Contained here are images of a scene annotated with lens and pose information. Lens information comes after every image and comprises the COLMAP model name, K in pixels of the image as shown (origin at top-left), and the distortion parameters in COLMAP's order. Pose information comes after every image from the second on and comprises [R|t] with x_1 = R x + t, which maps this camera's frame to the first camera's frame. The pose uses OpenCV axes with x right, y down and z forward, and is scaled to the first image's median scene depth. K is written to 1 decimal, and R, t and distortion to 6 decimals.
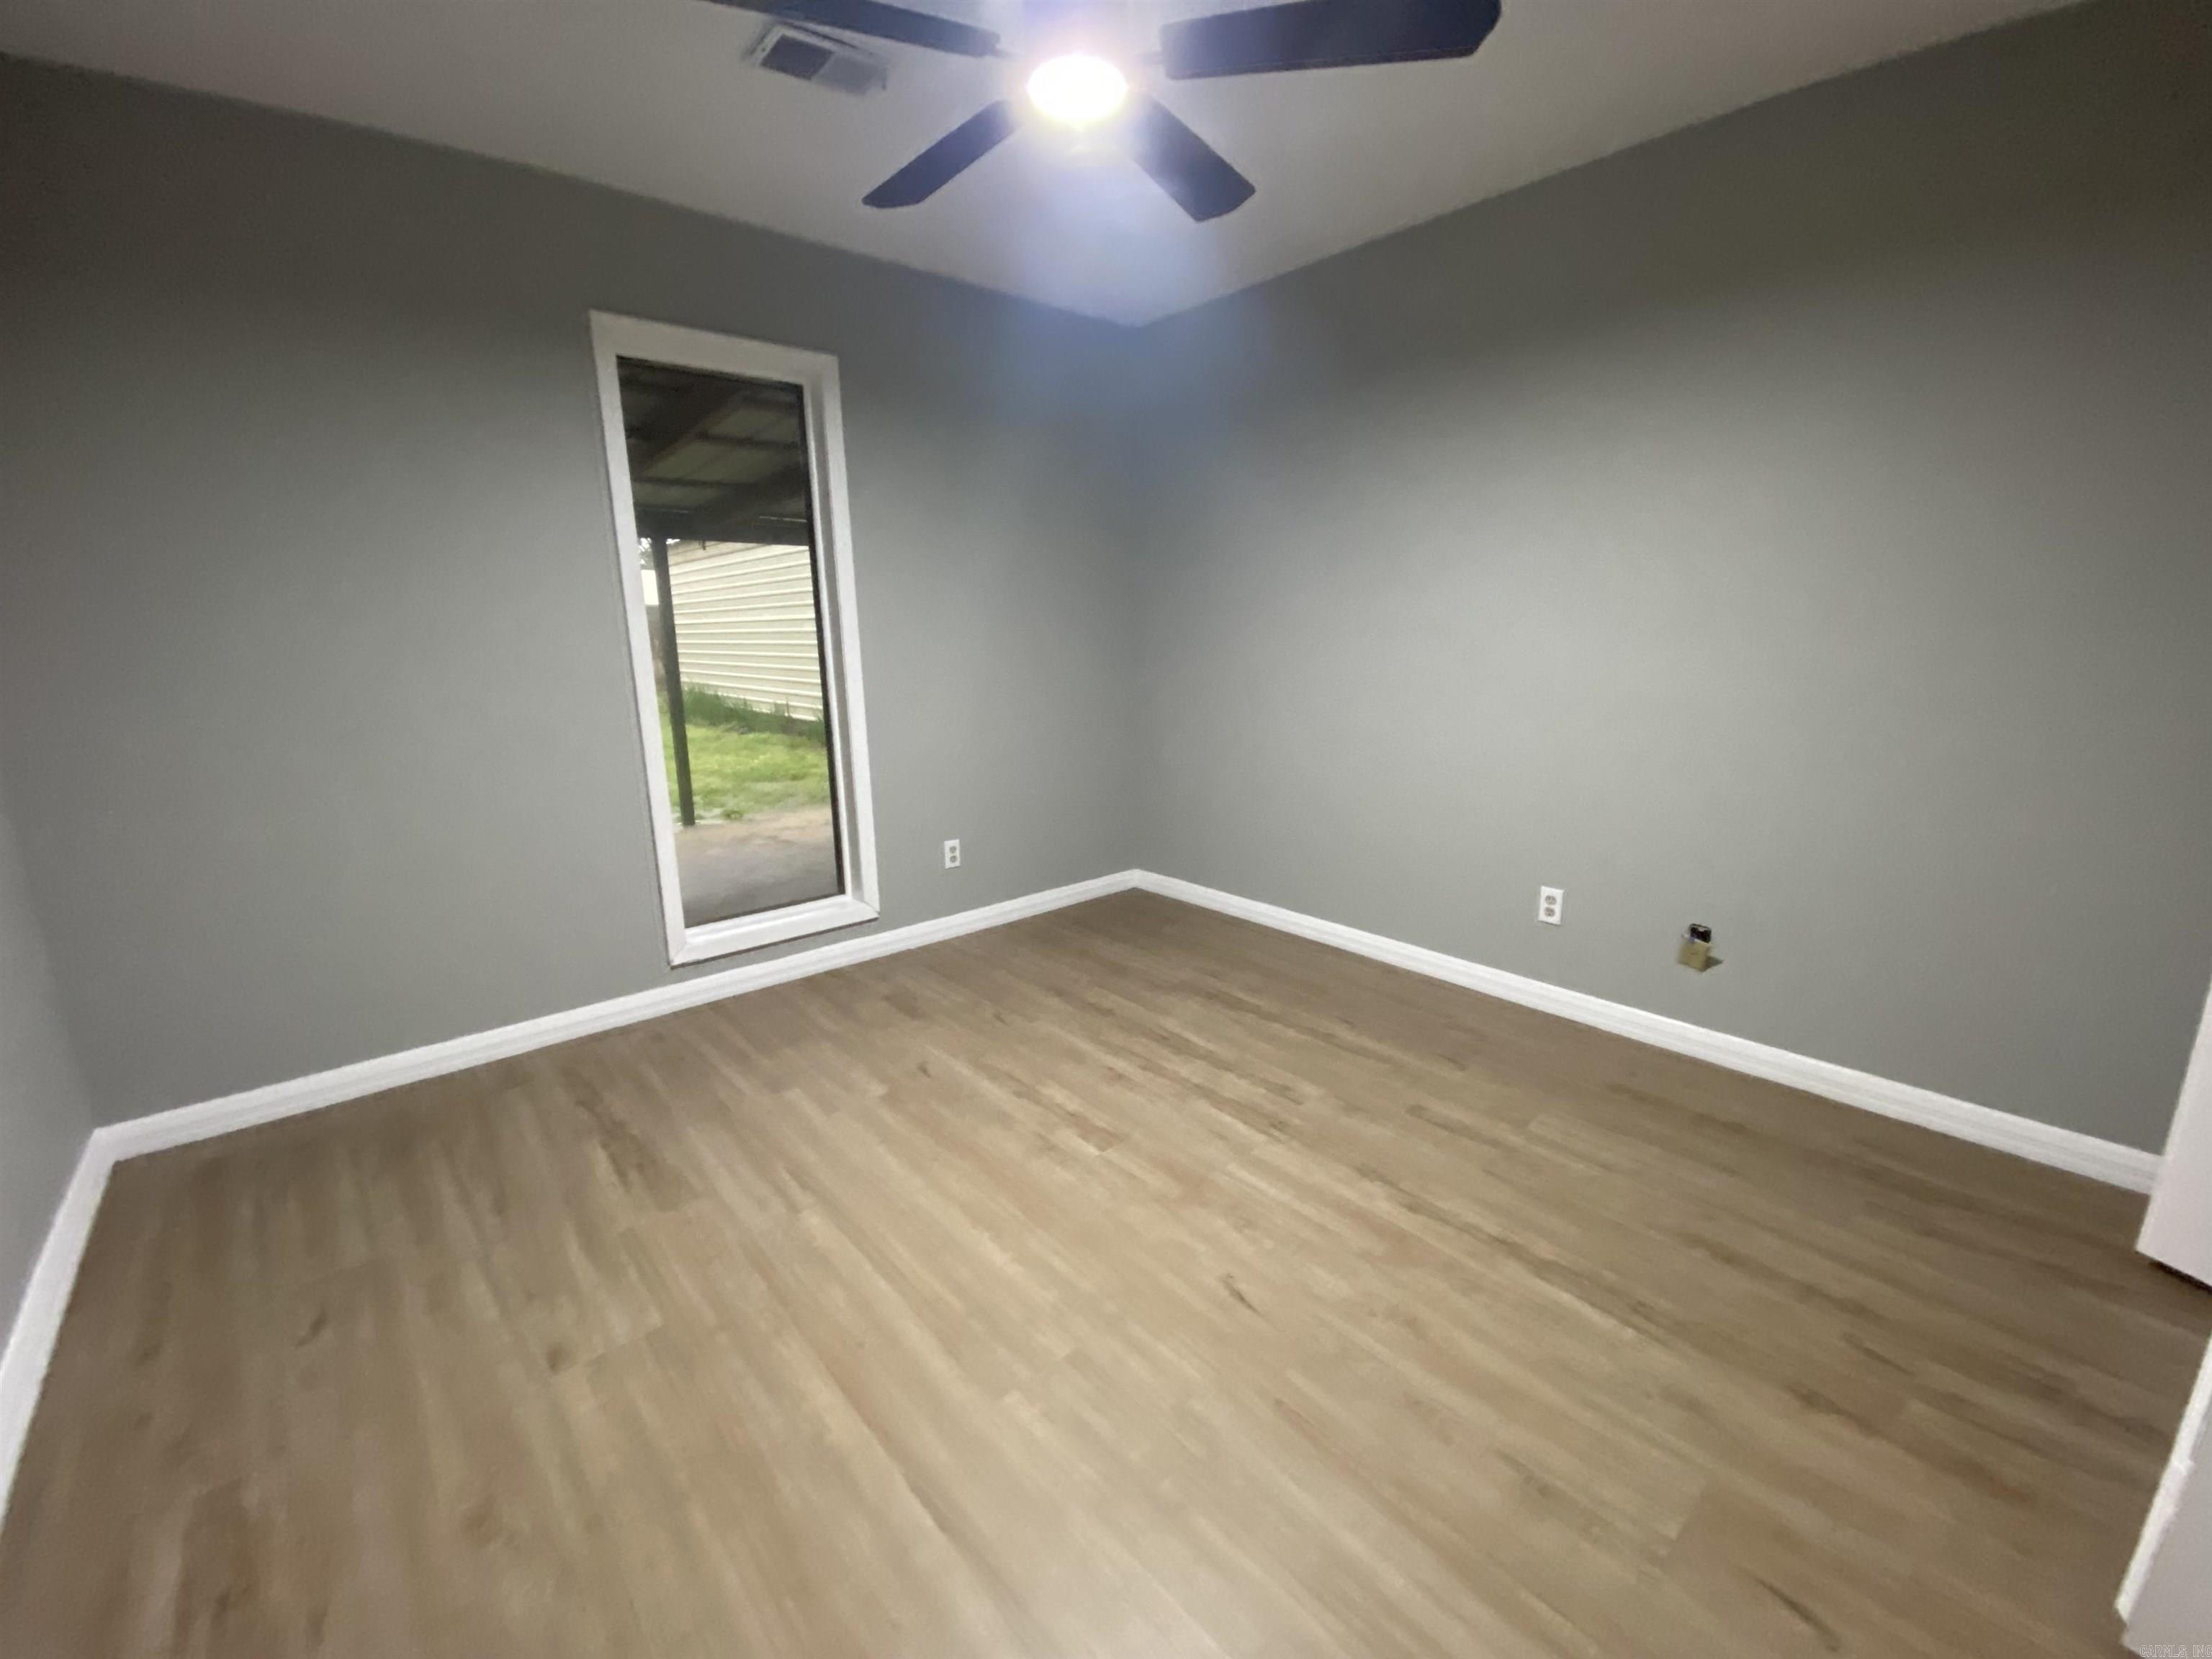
lens RADIAL K [[892.9, 0, 1100.1], [0, 892.9, 820.0], [0, 0, 1]] dist [0.031937, -0.027402]
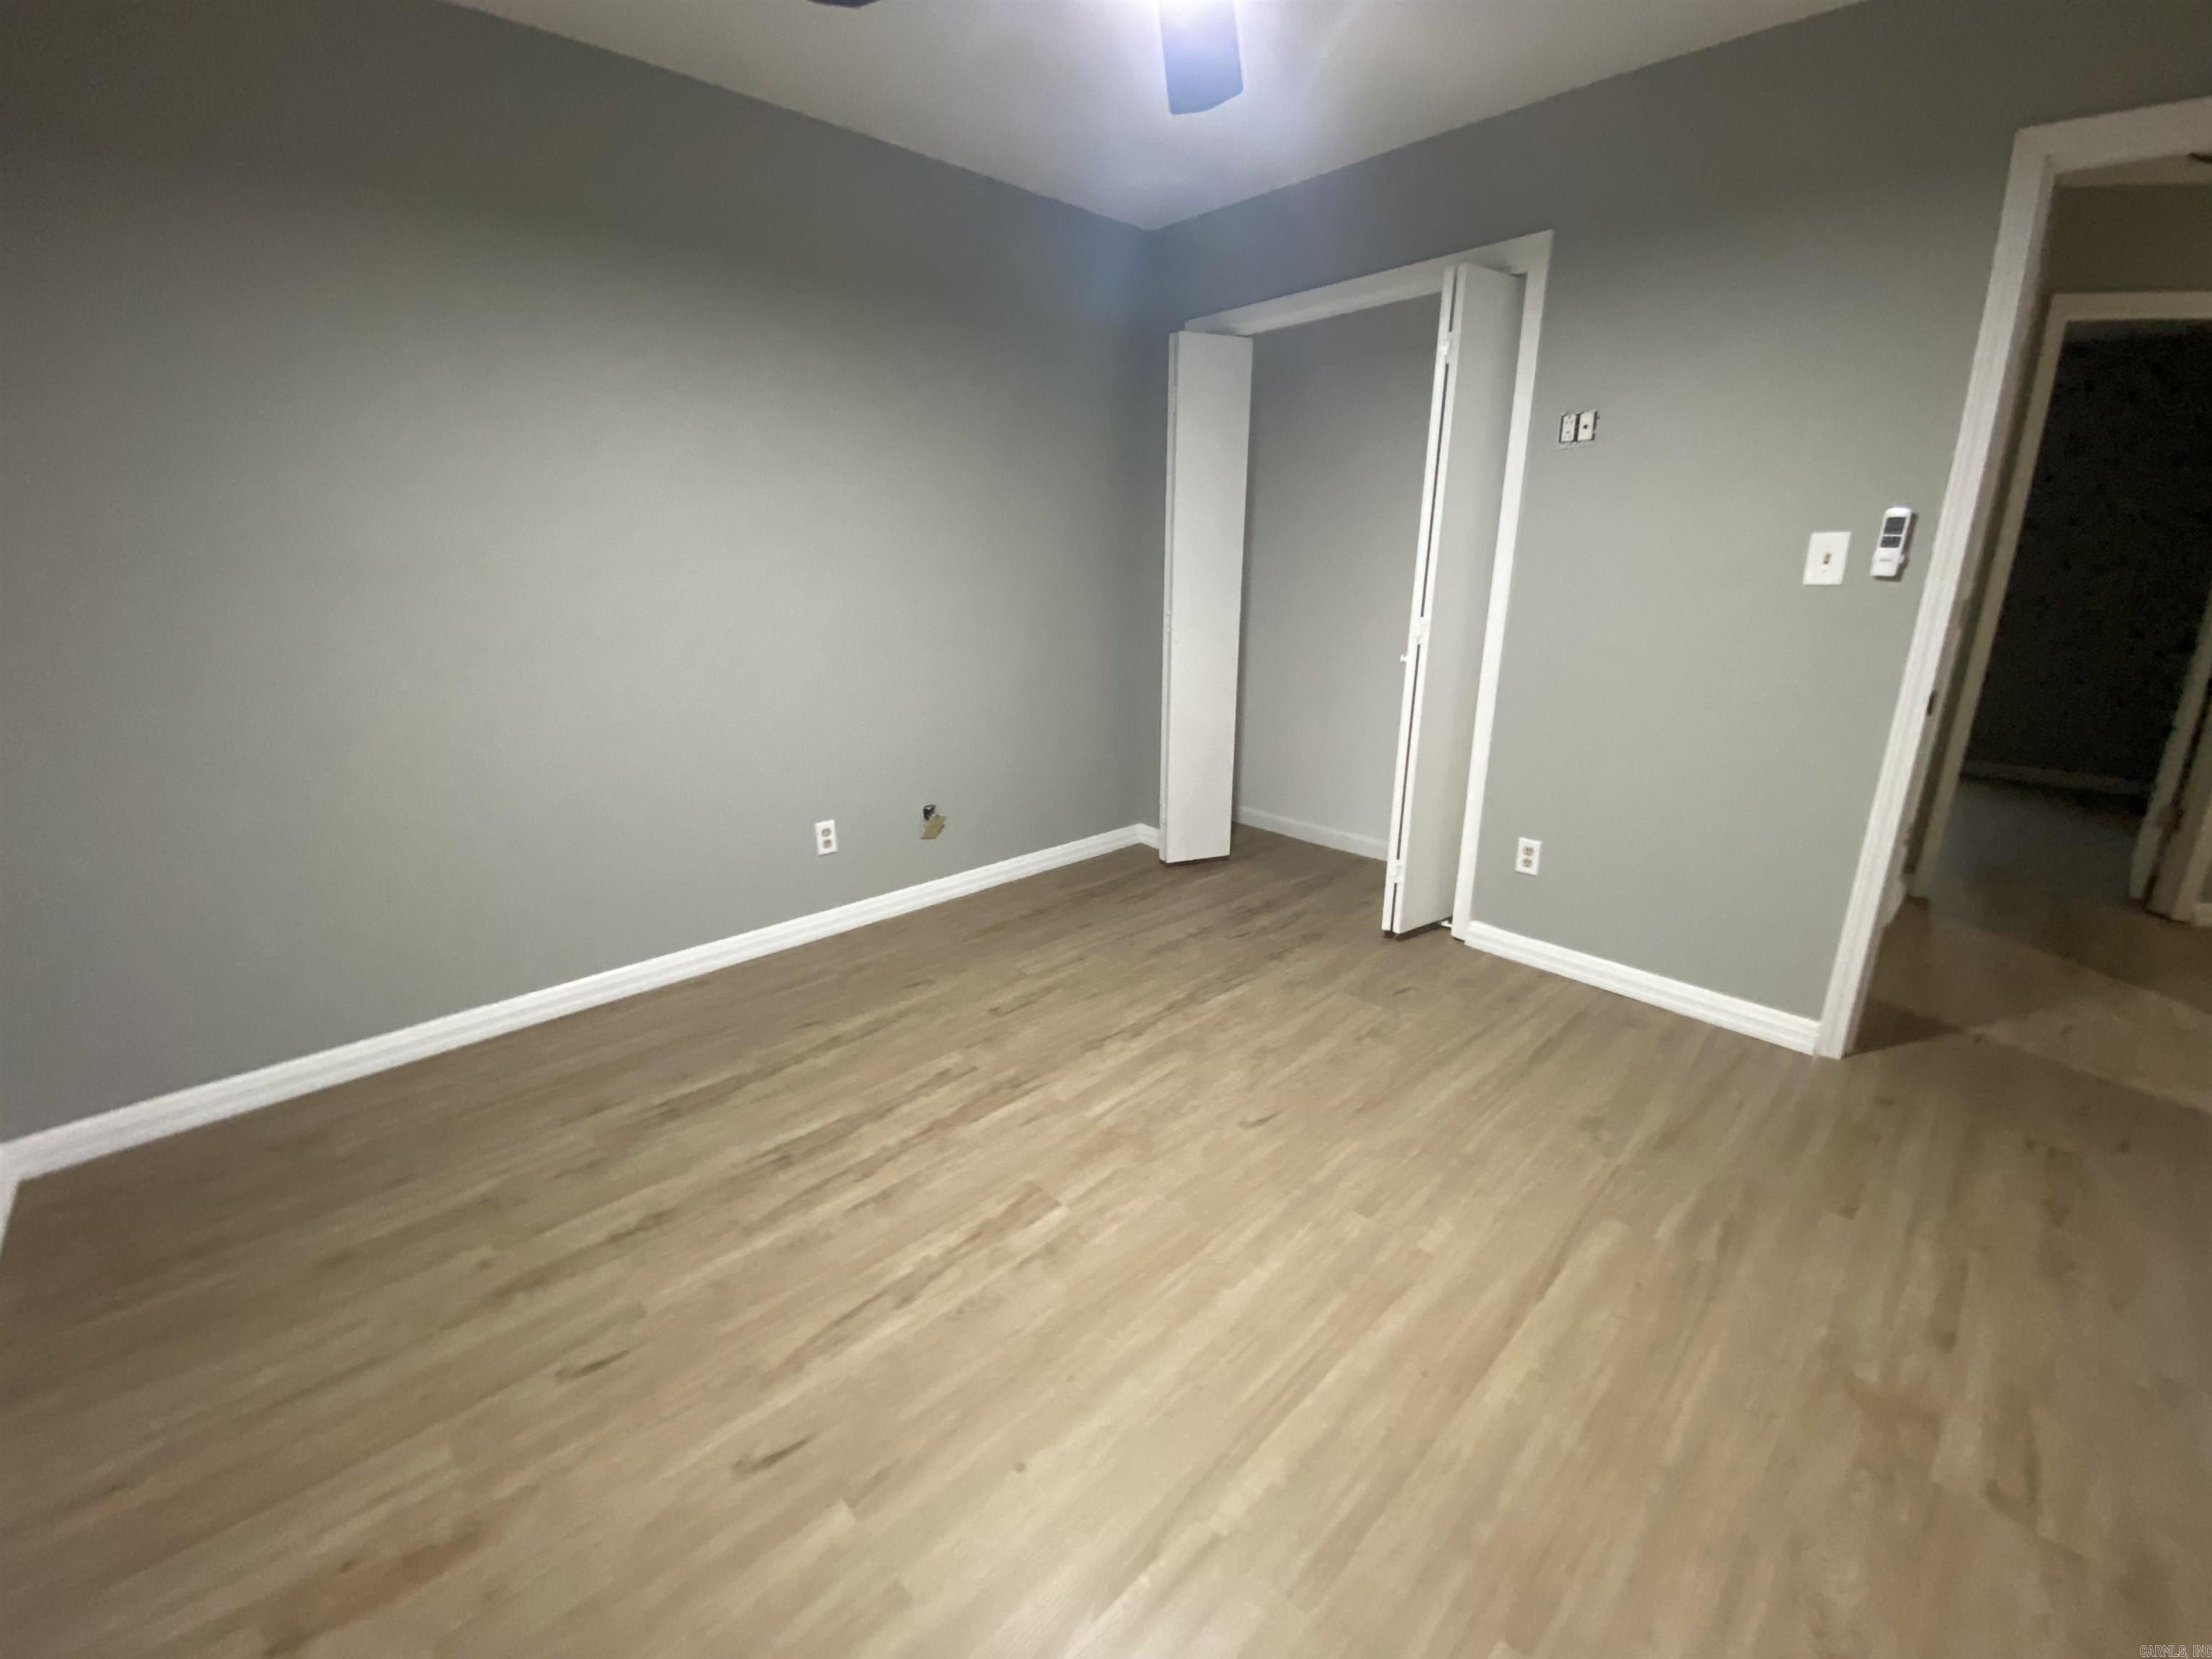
lens RADIAL K [[892.9, 0, 1100.1], [0, 892.9, 820.0], [0, 0, 1]] dist [0.031937, -0.027402]
pose [[-0.040941, -0.273135, 0.961104, -0.718716], [0.219520, 0.935949, 0.275337, -0.198414], [-0.974749, 0.222254, 0.021639, 0.862345]]
